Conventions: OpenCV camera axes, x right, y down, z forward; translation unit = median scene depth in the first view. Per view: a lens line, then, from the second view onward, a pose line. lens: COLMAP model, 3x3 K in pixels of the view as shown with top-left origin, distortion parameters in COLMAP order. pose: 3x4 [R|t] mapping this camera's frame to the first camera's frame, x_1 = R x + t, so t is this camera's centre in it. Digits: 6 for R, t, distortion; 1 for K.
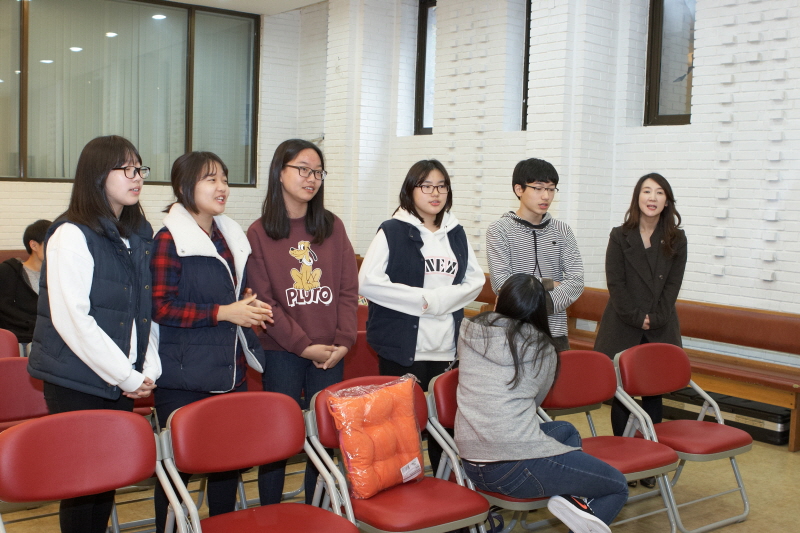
lens RADIAL K [[939.1, 0, 400.0], [0, 939.1, 266.5], [0, 0, 1]] dist [-0.022397, 0.037677]
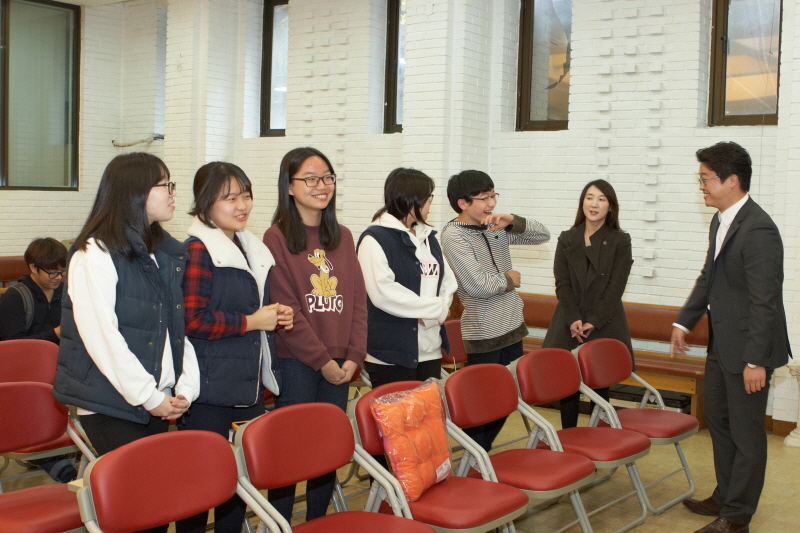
lens RADIAL K [[968.1, 0, 400.0], [0, 968.1, 266.5], [0, 0, 1]] dist [-0.022018, -0.006049]
pose [[0.971053, -0.023111, 0.237745, -0.147361], [0.023829, 0.999716, -0.000145, -0.003594], [-0.237674, 0.005806, 0.971328, -0.009491]]
